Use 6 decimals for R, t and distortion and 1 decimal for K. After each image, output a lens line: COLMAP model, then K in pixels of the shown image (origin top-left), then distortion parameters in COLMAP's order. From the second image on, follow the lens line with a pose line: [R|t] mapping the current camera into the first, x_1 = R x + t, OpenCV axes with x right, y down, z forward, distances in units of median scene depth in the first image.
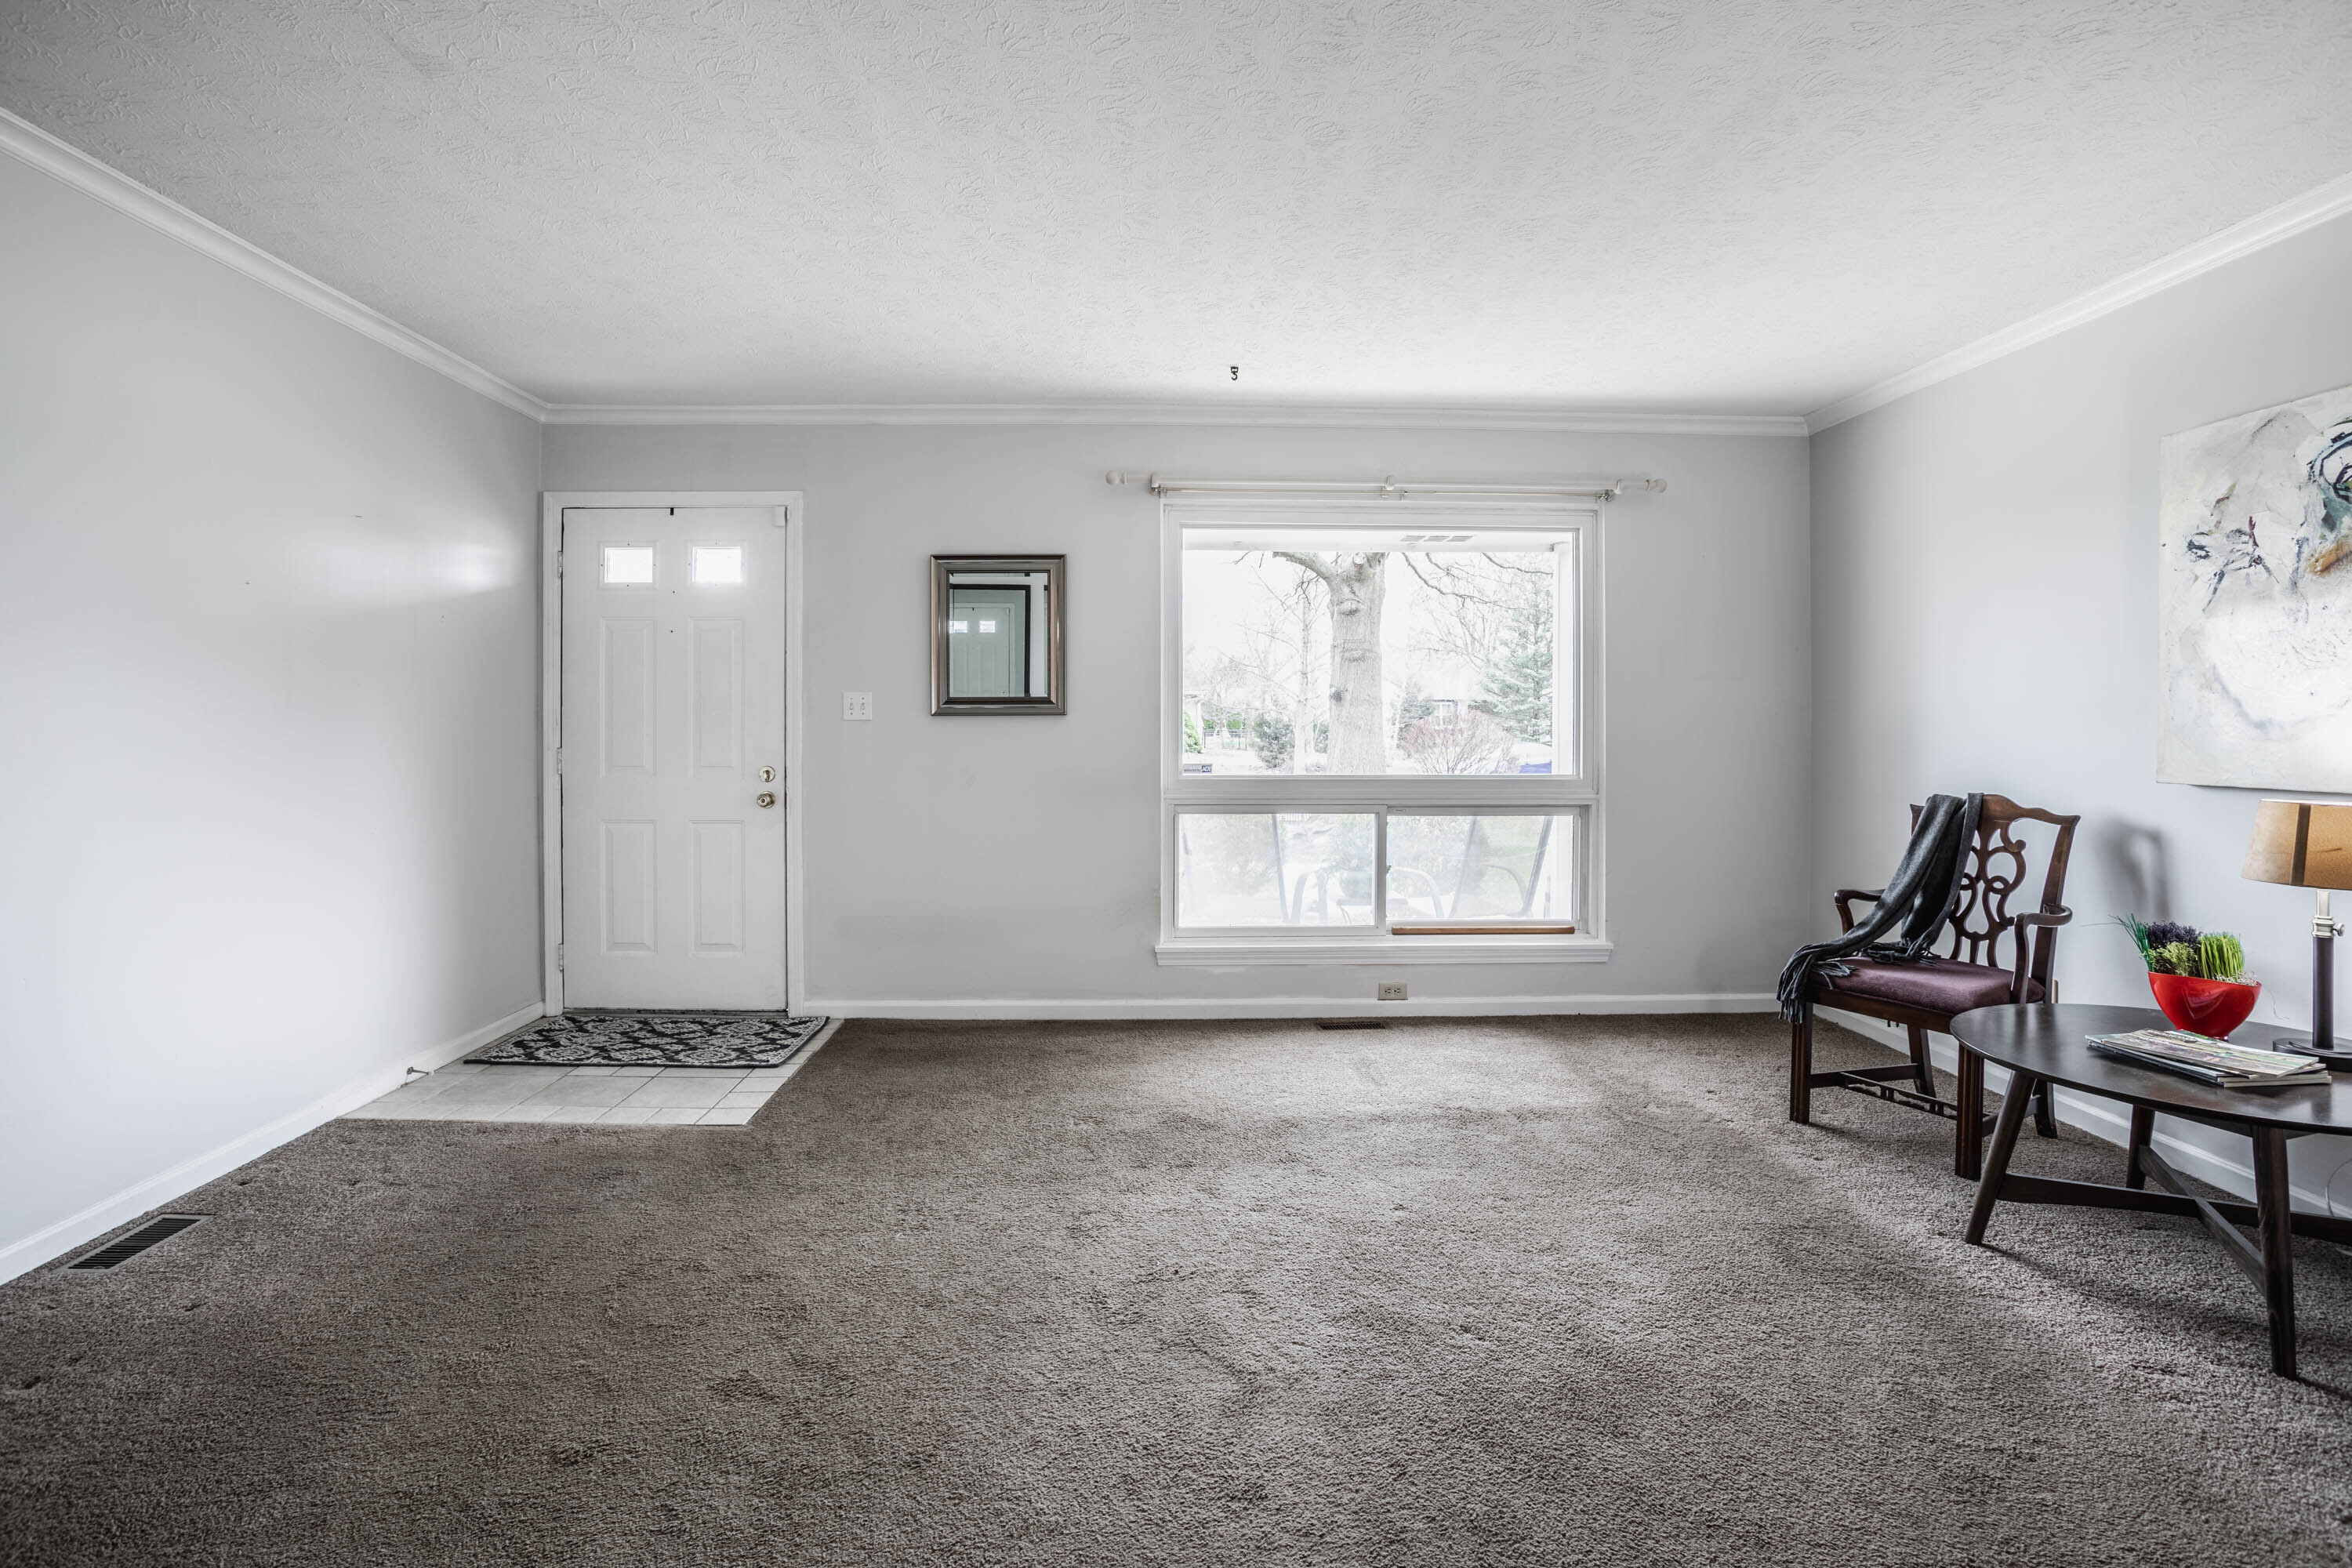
lens RADIAL K [[1151.4, 0, 1154.4], [0, 1151.4, 735.0], [0, 0, 1]] dist [-0.076550, 0.033870]
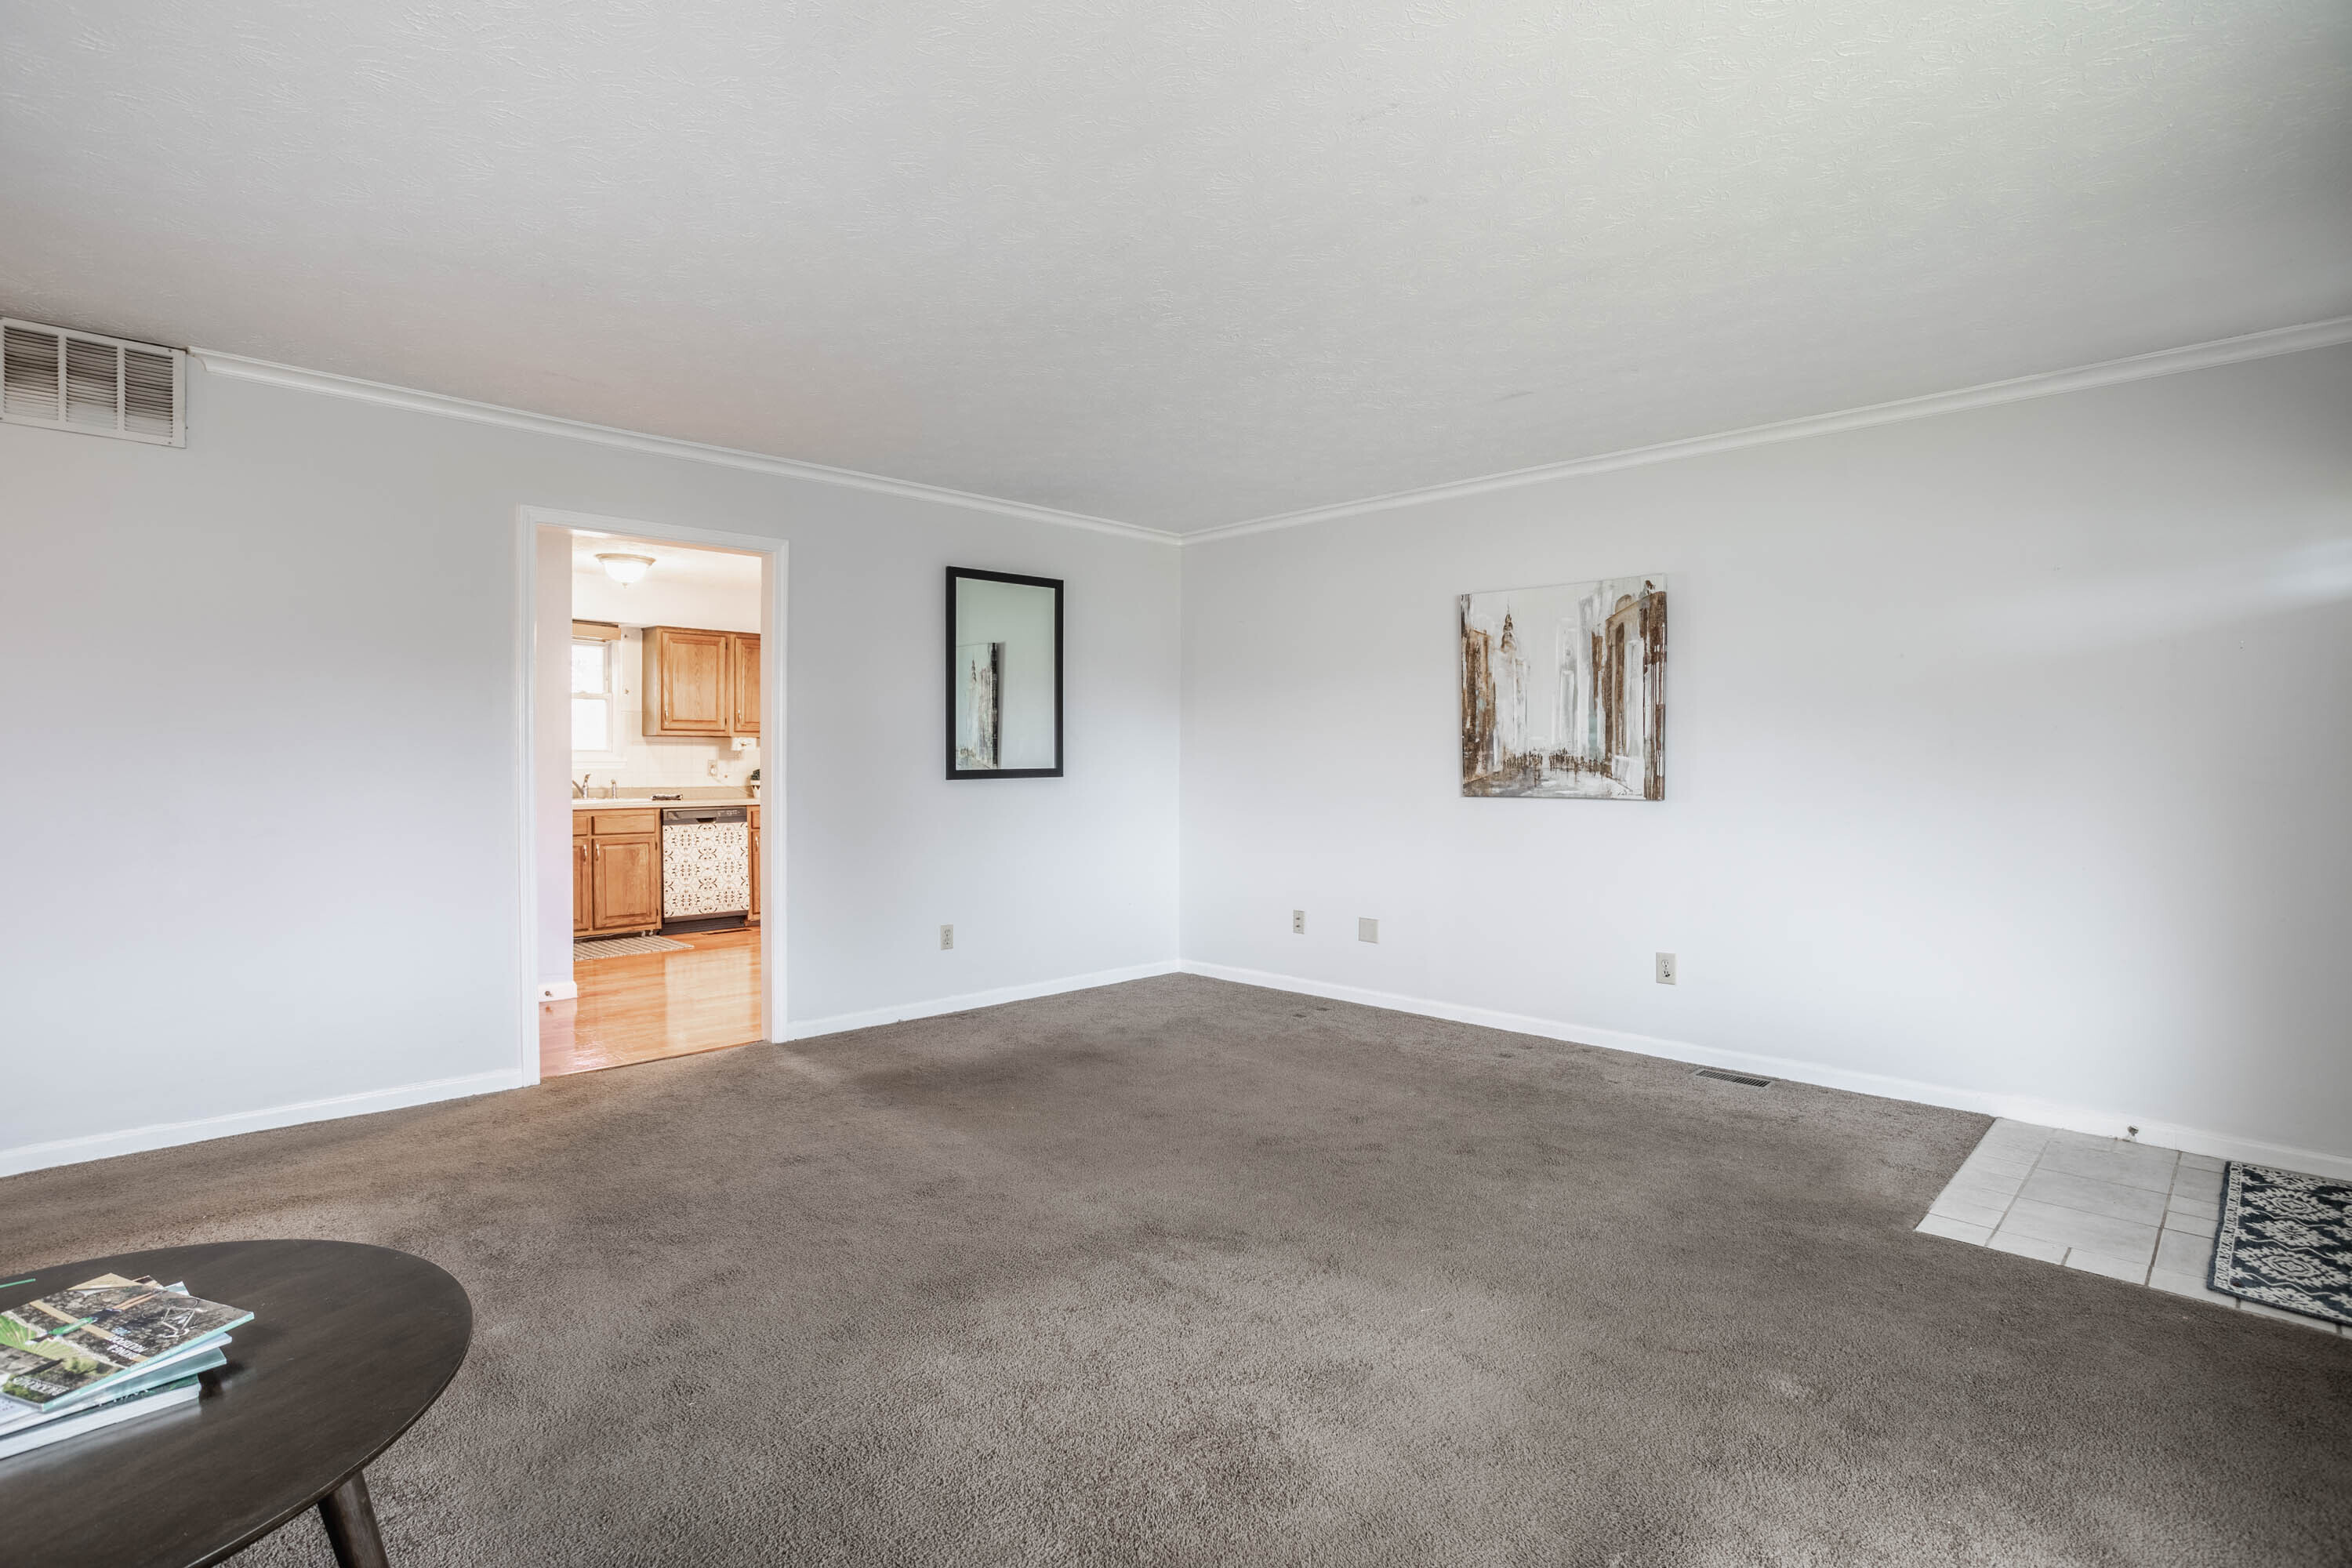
lens RADIAL K [[1159.4, 0, 1171.9], [0, 1159.4, 778.3], [0, 0, 1]] dist [-0.084207, 0.042818]
pose [[-0.723618, 0.007473, -0.690161, 0.631588], [-0.011300, 0.999679, 0.022673, -0.013485], [0.690109, 0.024206, -0.723301, 1.206488]]
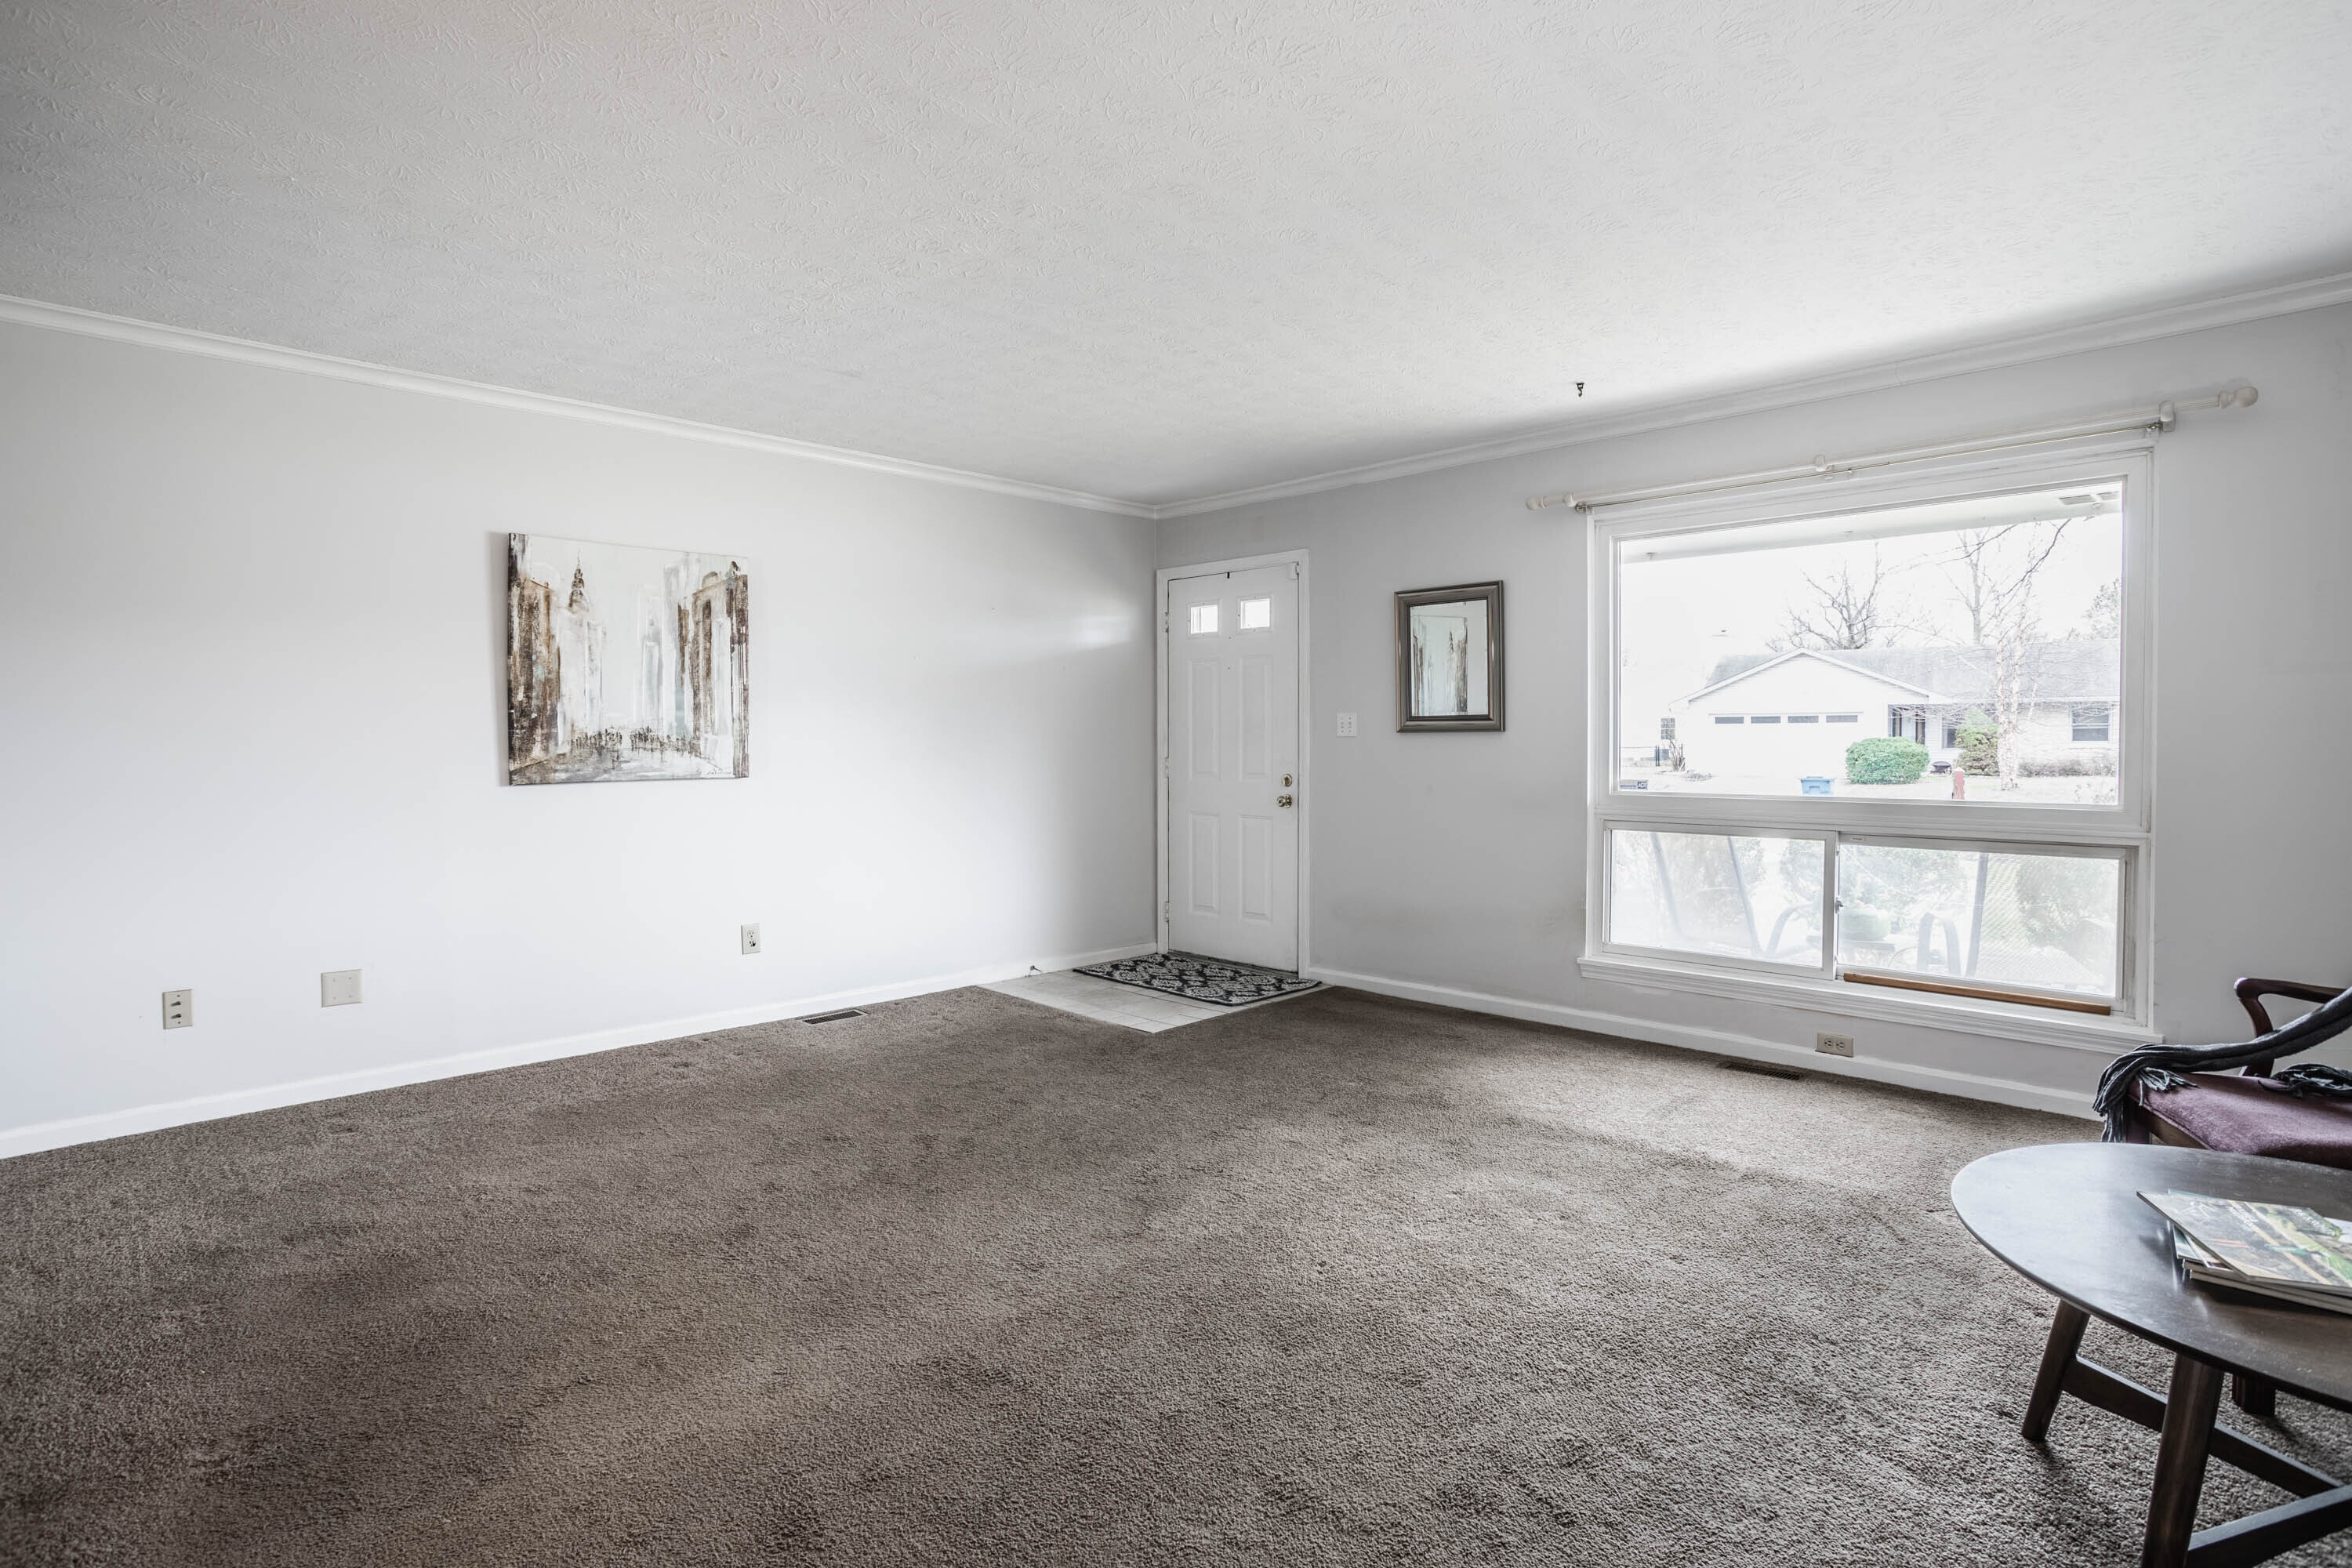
lens RADIAL K [[1159.4, 0, 1171.9], [0, 1159.4, 778.3], [0, 0, 1]] dist [-0.084207, 0.042818]
pose [[0.690614, 0.020961, -0.722920, 0.651711], [-0.003159, 0.999658, 0.025968, -0.000313], [0.723216, -0.015650, 0.690444, 0.055617]]
